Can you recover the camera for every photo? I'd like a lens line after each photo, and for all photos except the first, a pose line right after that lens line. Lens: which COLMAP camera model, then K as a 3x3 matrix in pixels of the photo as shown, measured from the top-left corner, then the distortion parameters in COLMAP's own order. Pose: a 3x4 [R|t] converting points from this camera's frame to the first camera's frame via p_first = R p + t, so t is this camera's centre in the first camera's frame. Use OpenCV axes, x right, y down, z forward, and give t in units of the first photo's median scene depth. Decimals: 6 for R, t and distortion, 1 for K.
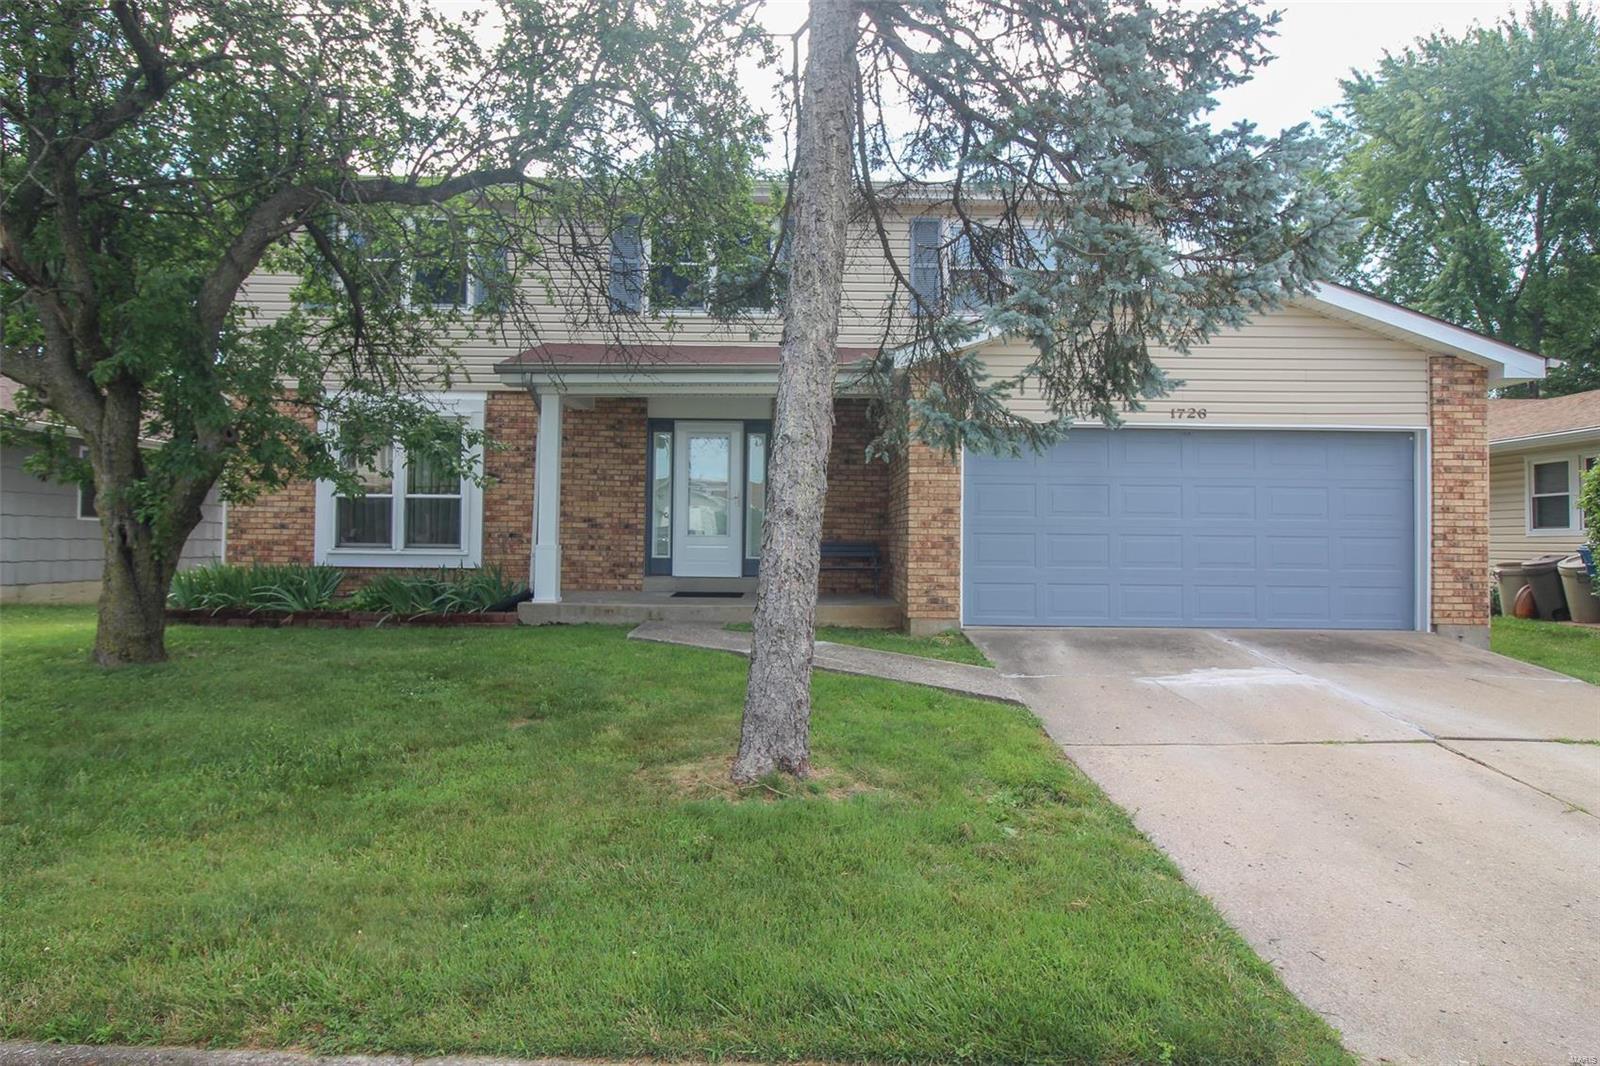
lens RADIAL K [[881.9, 0, 797.5], [0, 881.9, 533.9], [0, 0, 1]] dist [-0.000570, -0.000239]
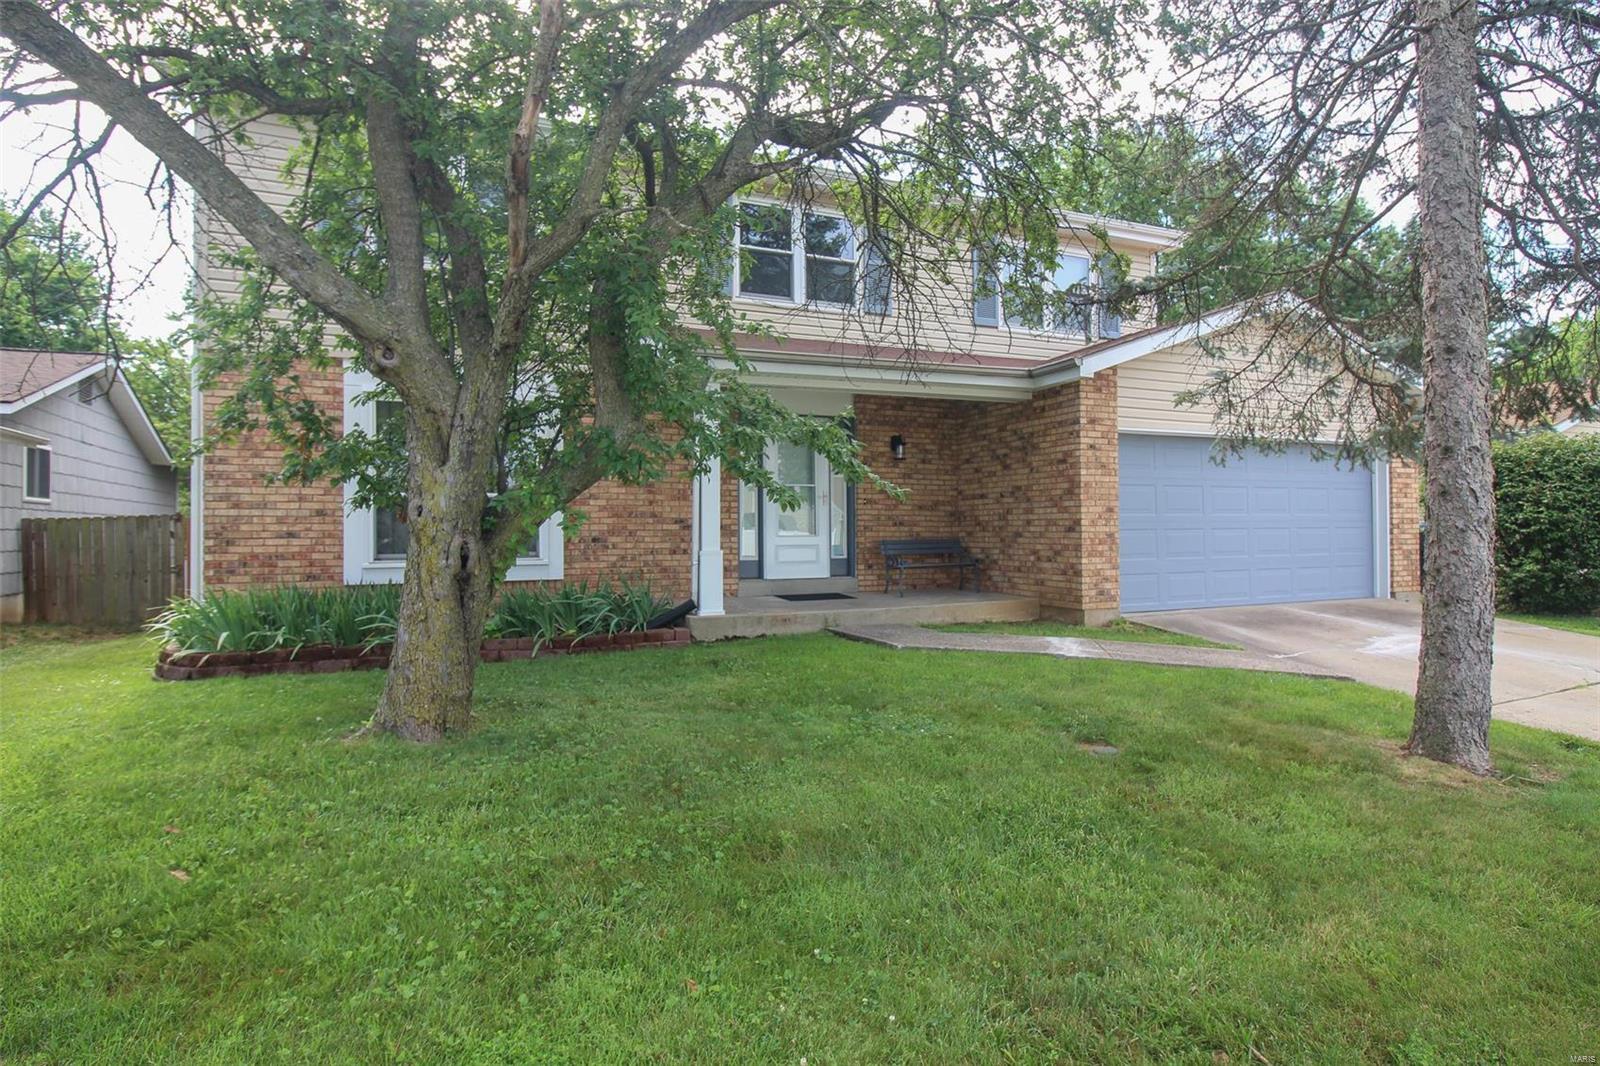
lens RADIAL K [[881.9, 0, 798.3], [0, 881.9, 528.9], [0, 0, 1]] dist [-0.000570, -0.000239]
pose [[0.912446, -0.017732, 0.408813, -0.500342], [0.014390, 0.999833, 0.011251, -0.016117], [-0.408945, -0.004383, 0.912549, 0.128654]]
